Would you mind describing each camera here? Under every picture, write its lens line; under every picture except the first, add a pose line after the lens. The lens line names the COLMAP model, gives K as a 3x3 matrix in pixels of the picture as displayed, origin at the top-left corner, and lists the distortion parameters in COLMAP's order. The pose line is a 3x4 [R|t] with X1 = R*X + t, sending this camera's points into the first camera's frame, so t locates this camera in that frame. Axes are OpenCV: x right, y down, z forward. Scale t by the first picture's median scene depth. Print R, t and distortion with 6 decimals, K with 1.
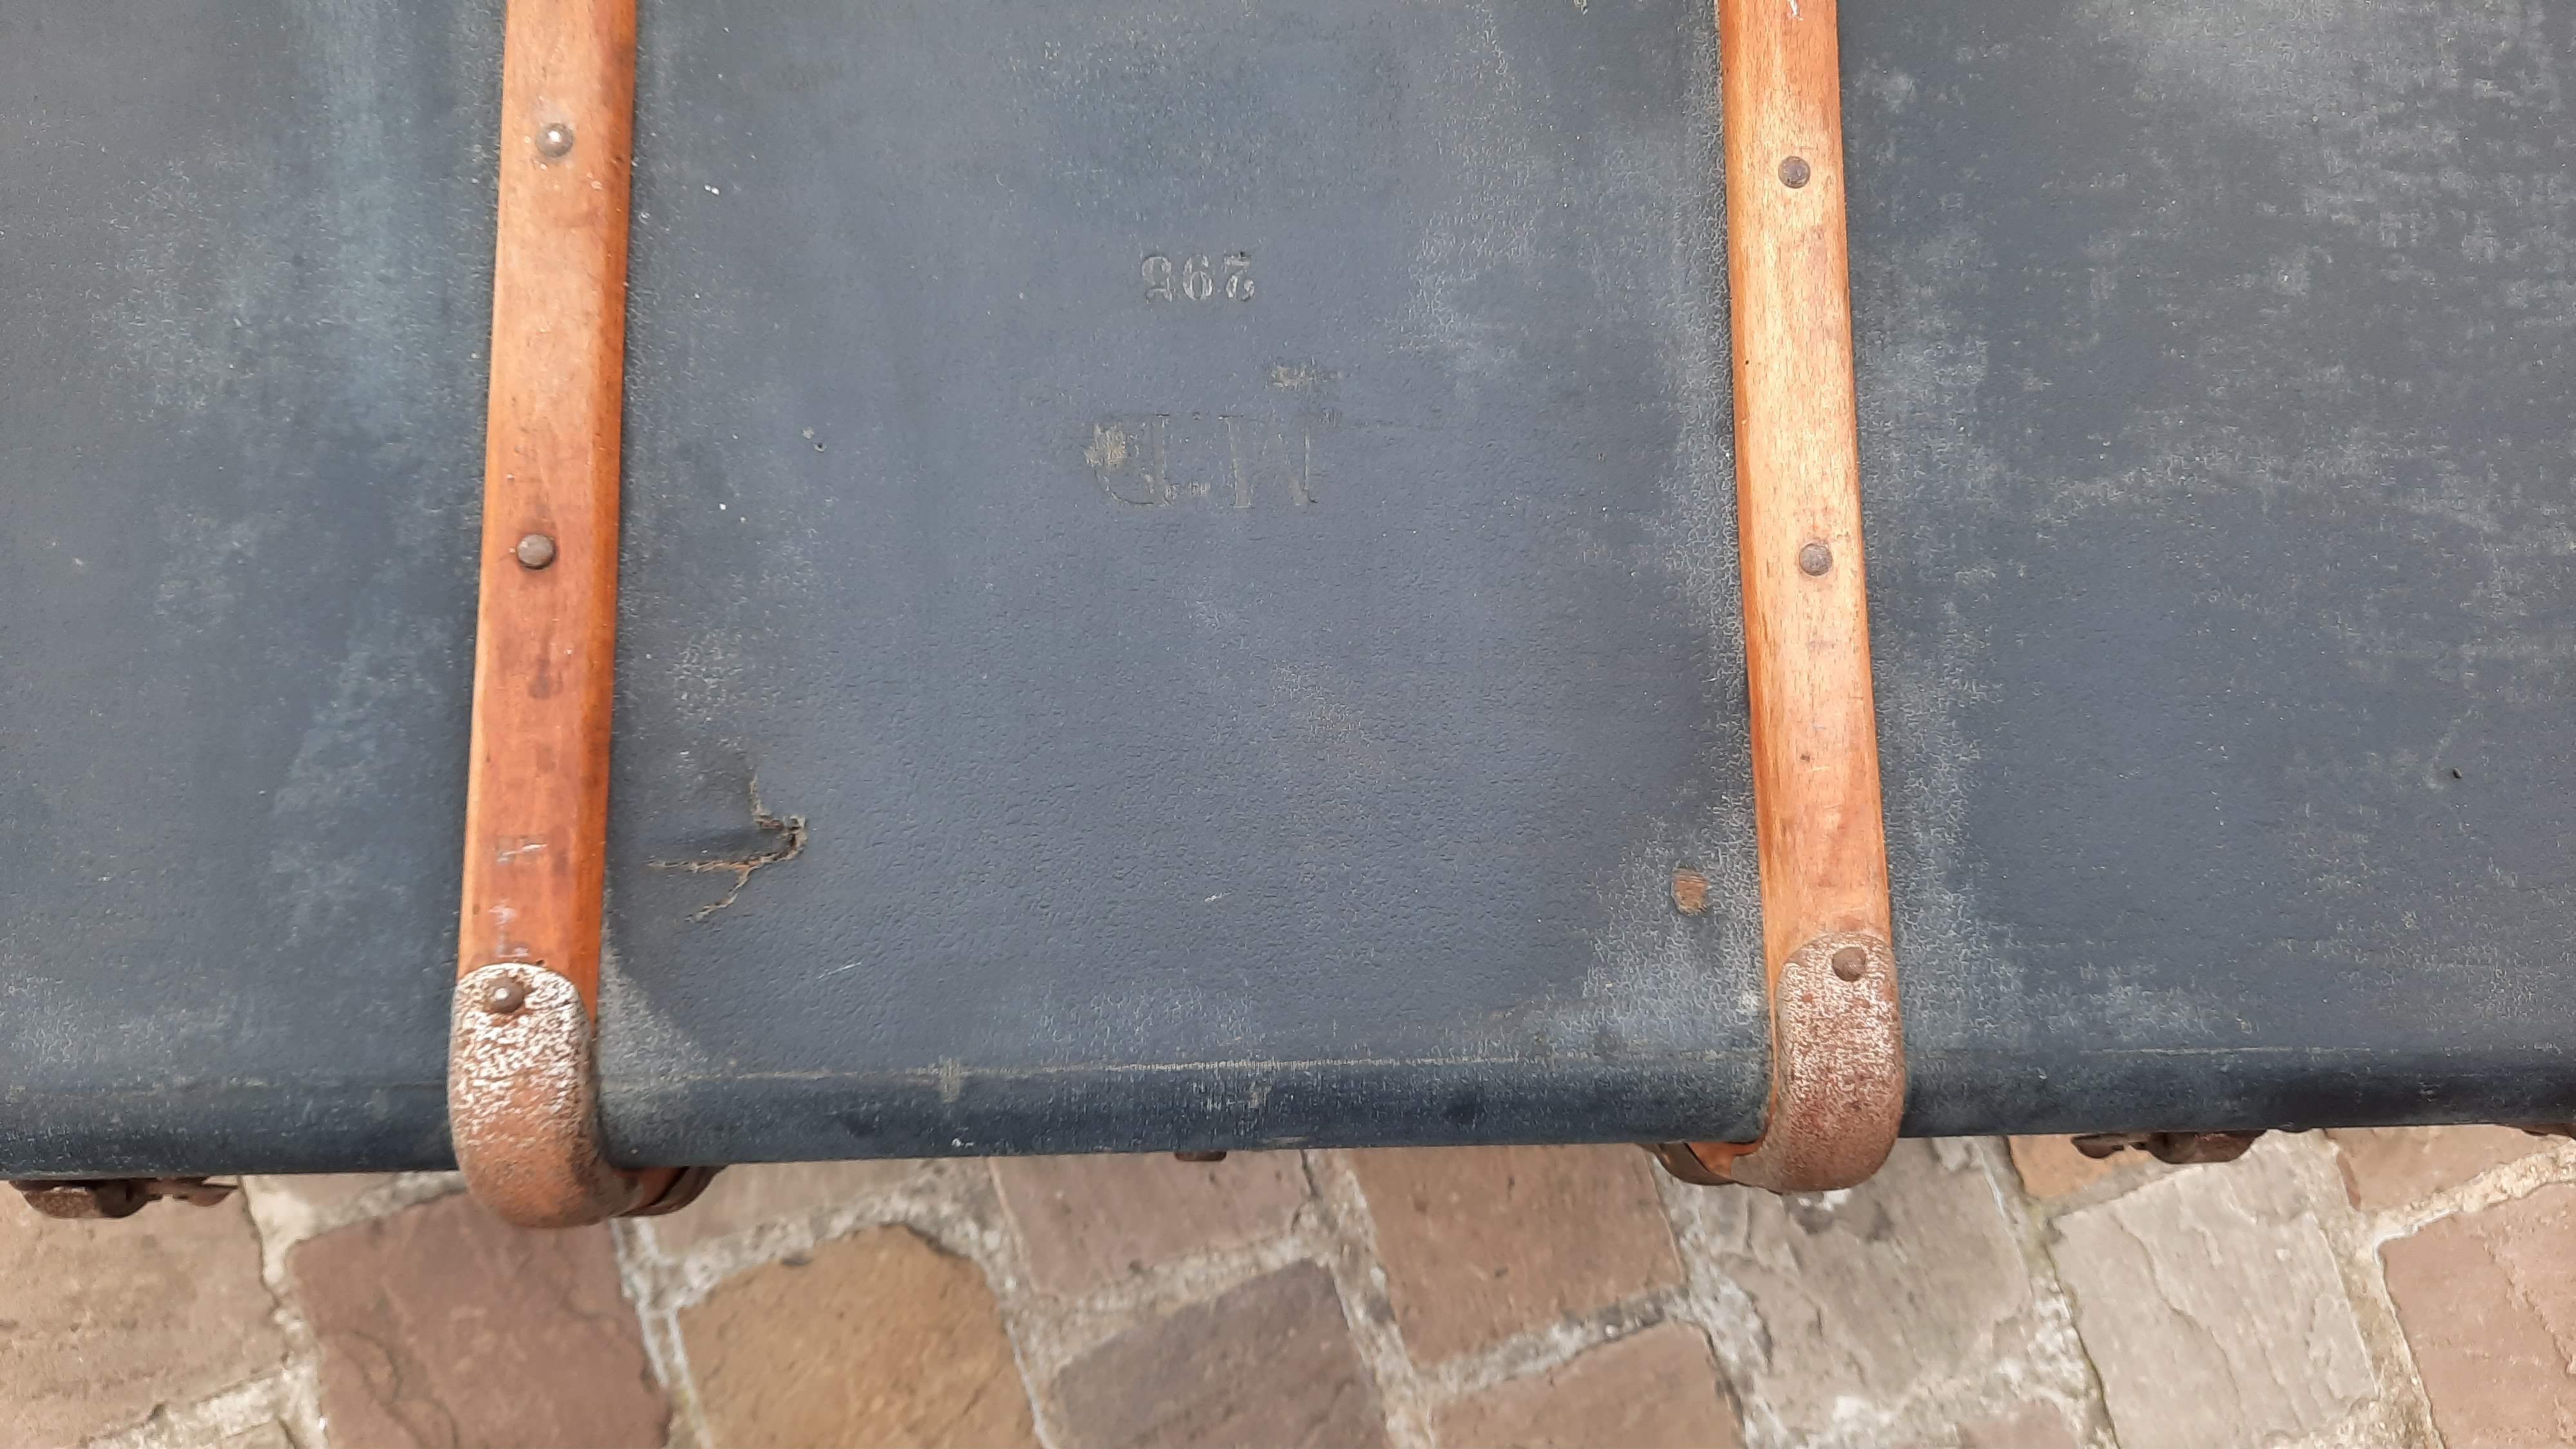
lens RADIAL K [[1903.3, 0, 1292.1], [0, 1903.3, 715.5], [0, 0, 1]] dist [0.038186, -0.045936]
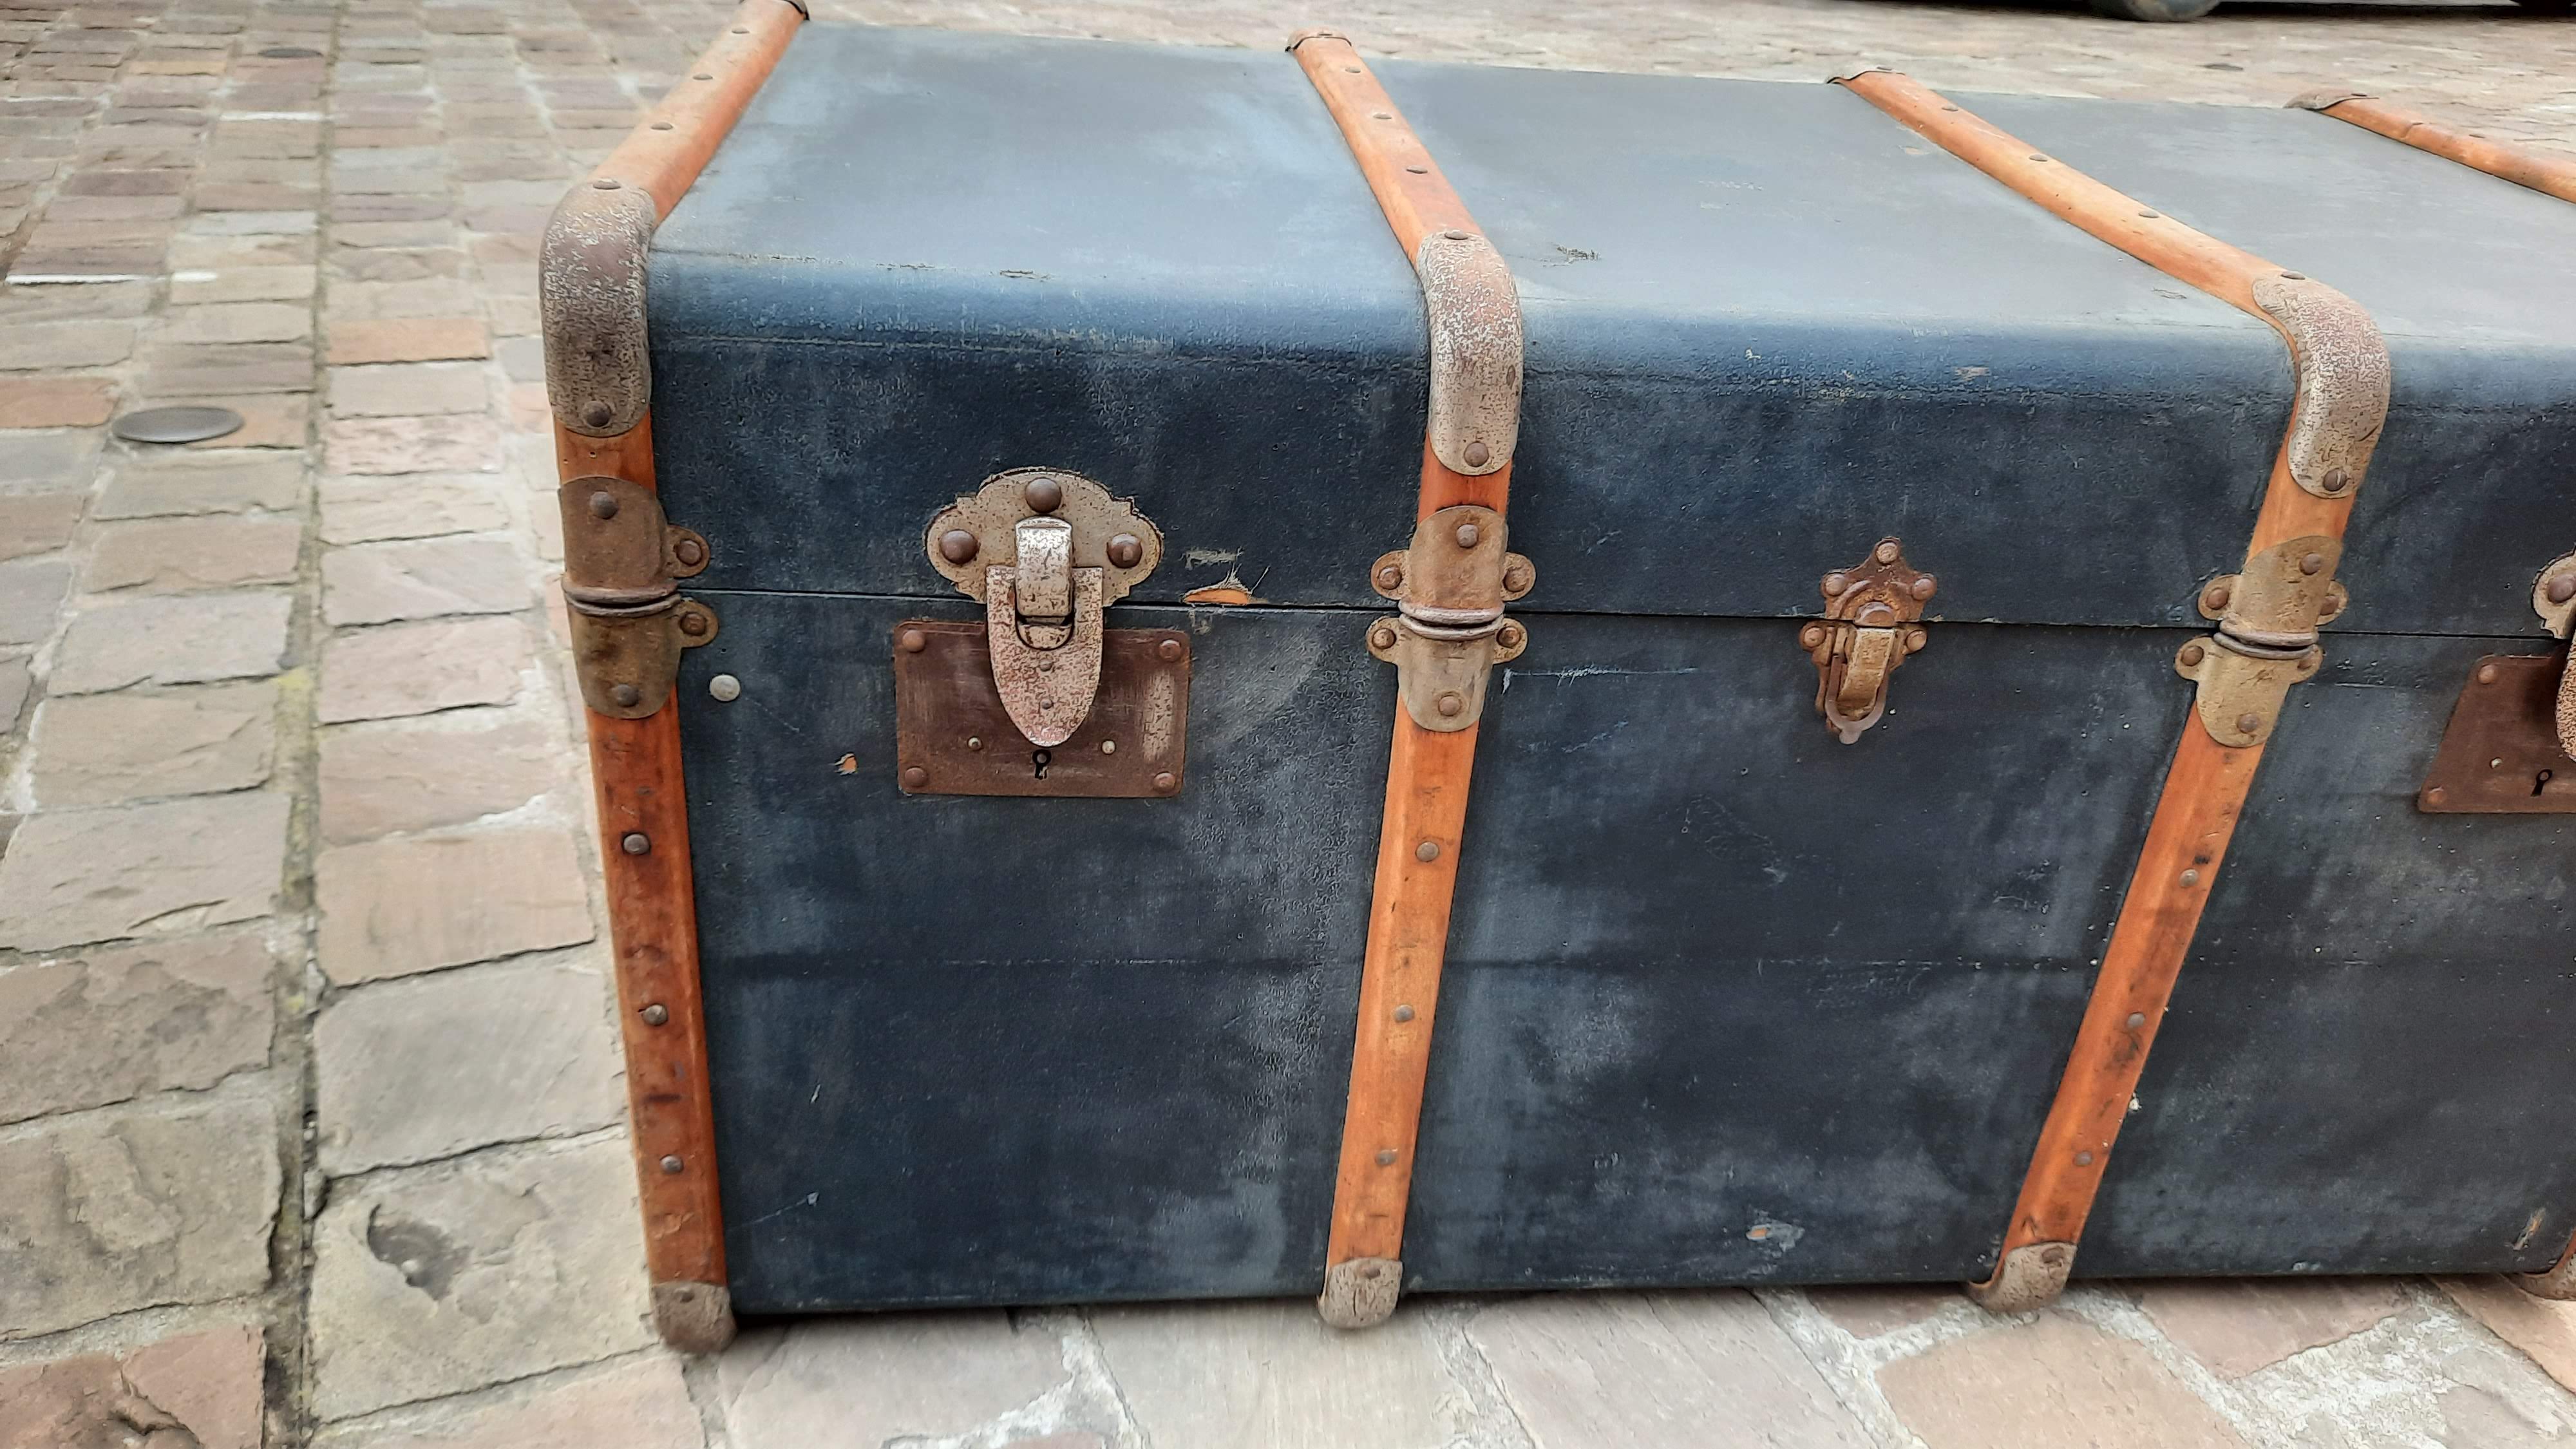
lens RADIAL K [[1896.3, 0, 1291.1], [0, 1896.3, 722.8], [0, 0, 1]] dist [0.063060, -0.077952]
pose [[0.995798, -0.052811, 0.074814, -0.334215], [0.091562, 0.588406, -0.803365, 0.789142], [-0.001594, 0.806839, 0.590769, 0.202741]]
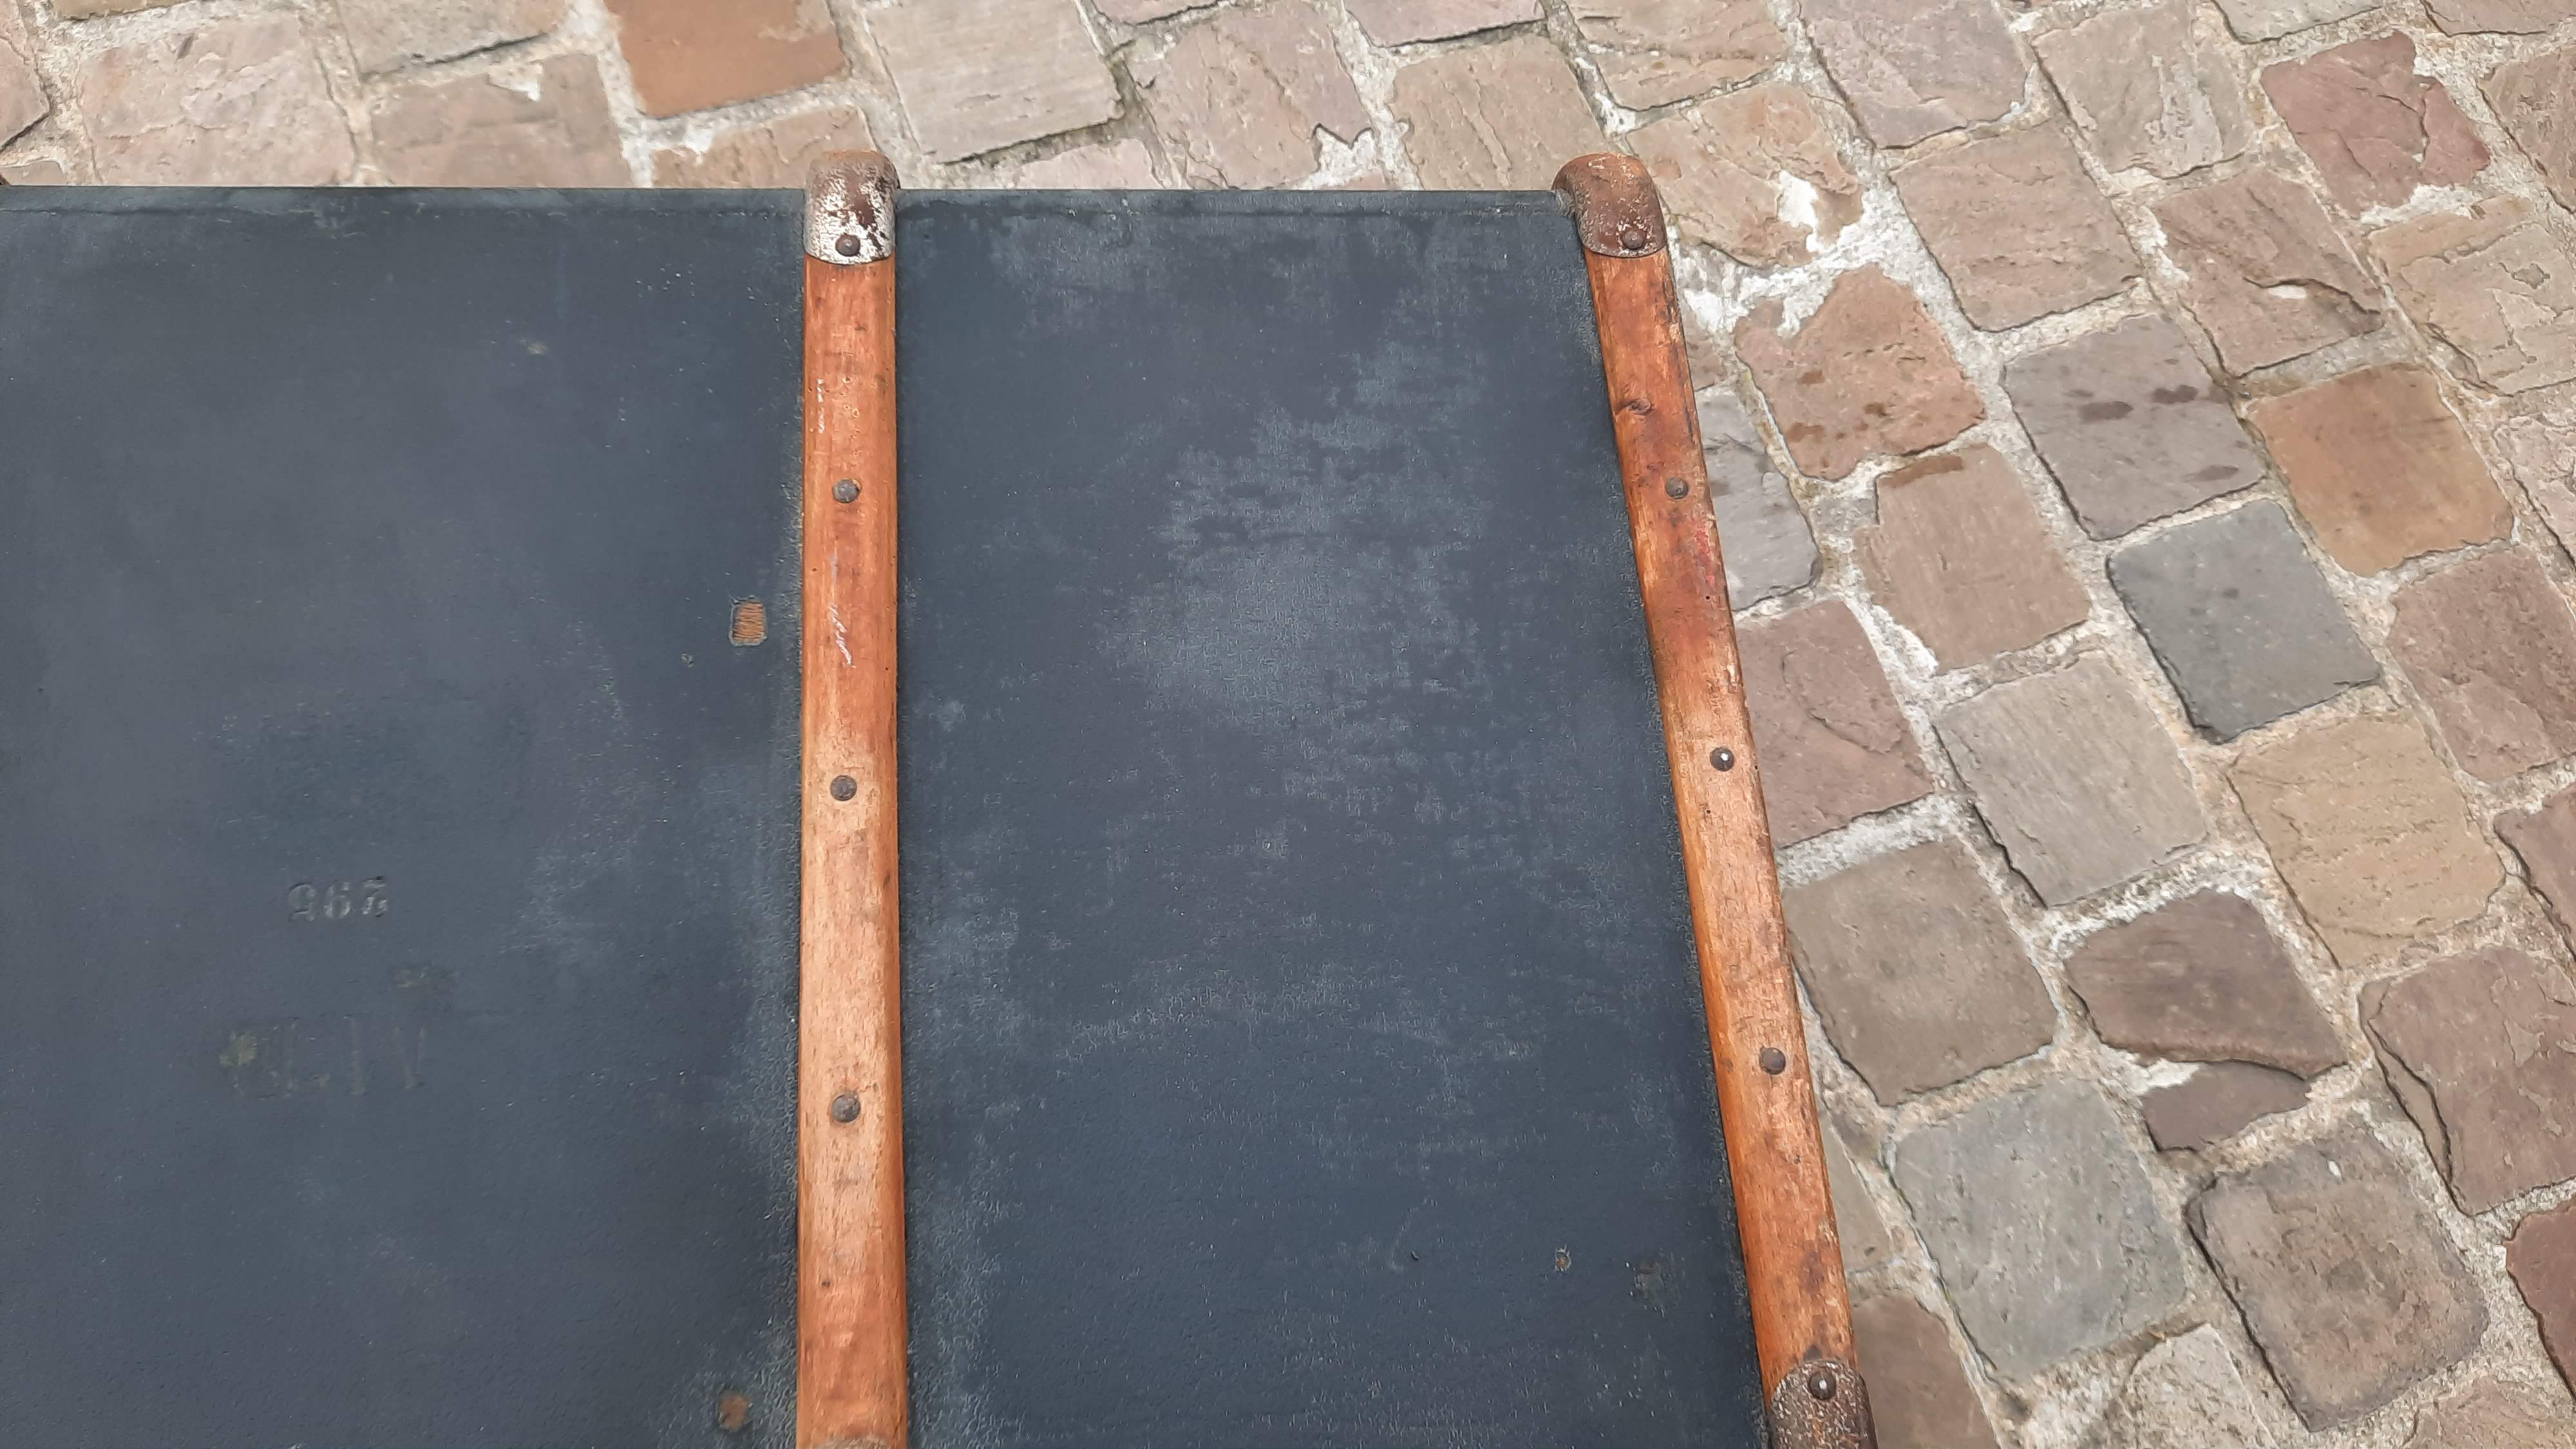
lens RADIAL K [[1893.3, 0, 1298.7], [0, 1893.3, 714.0], [0, 0, 1]] dist [0.048119, -0.054799]
pose [[0.997676, -0.050920, 0.045274, 0.283030], [0.059449, 0.975188, -0.213246, -0.028475], [-0.033292, 0.215442, 0.975949, -0.124956]]
